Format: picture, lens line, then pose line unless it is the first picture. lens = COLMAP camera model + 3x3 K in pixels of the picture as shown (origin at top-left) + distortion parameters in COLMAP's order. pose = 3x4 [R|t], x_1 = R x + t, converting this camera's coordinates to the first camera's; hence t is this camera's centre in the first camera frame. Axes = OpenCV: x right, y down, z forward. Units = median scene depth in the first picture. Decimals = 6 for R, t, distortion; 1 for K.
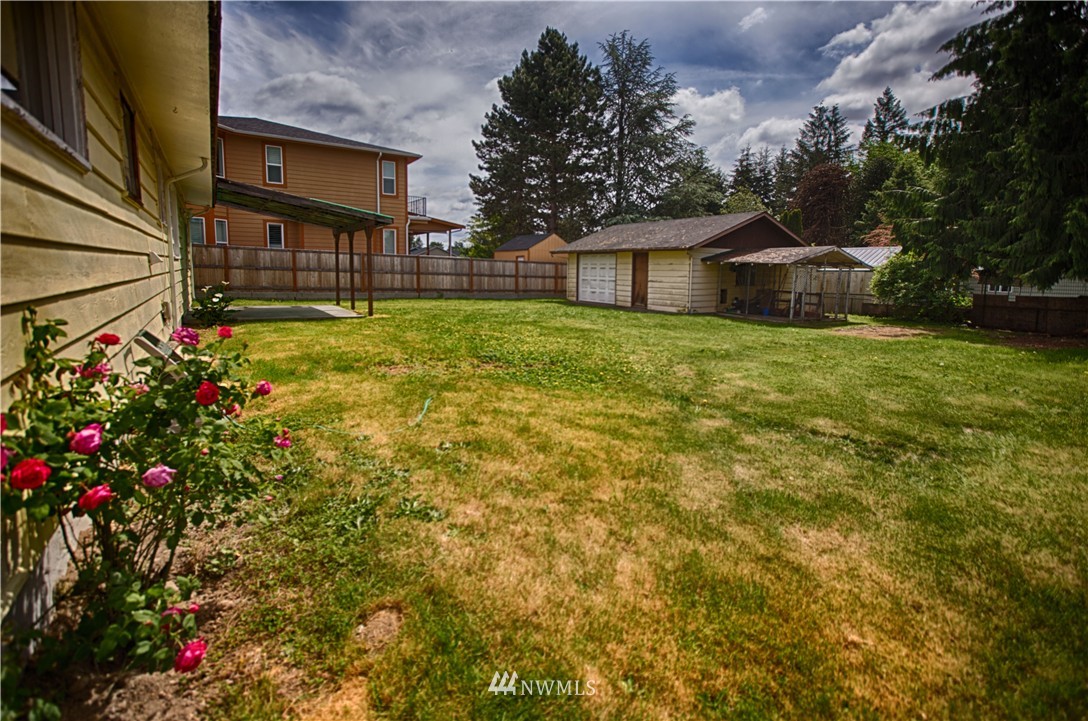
lens RADIAL K [[513.6, 0, 529.7], [0, 513.6, 336.3], [0, 0, 1]] dist [0.000397, -0.000116]
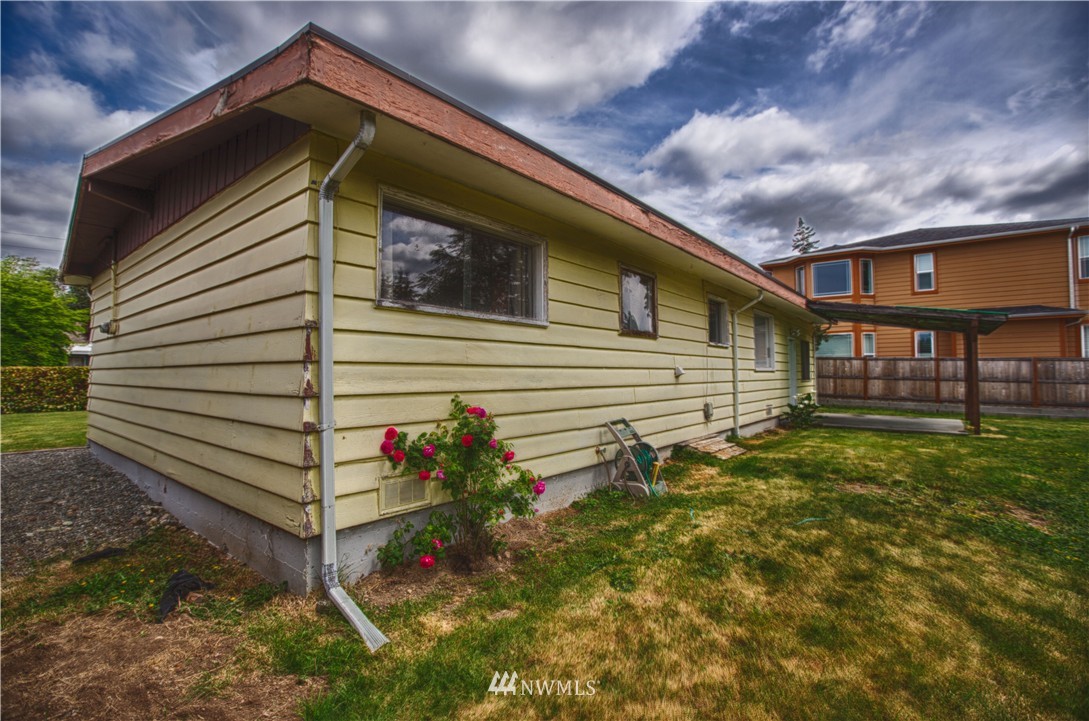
lens RADIAL K [[488.3, 0, 545.7], [0, 488.3, 356.9], [0, 0, 1]] dist [-0.025123, 0.000646]
pose [[0.338956, -0.052125, -0.939357, 0.616735], [-0.116416, 0.988466, -0.096858, -0.027529], [0.933572, 0.142187, 0.328979, 0.309156]]
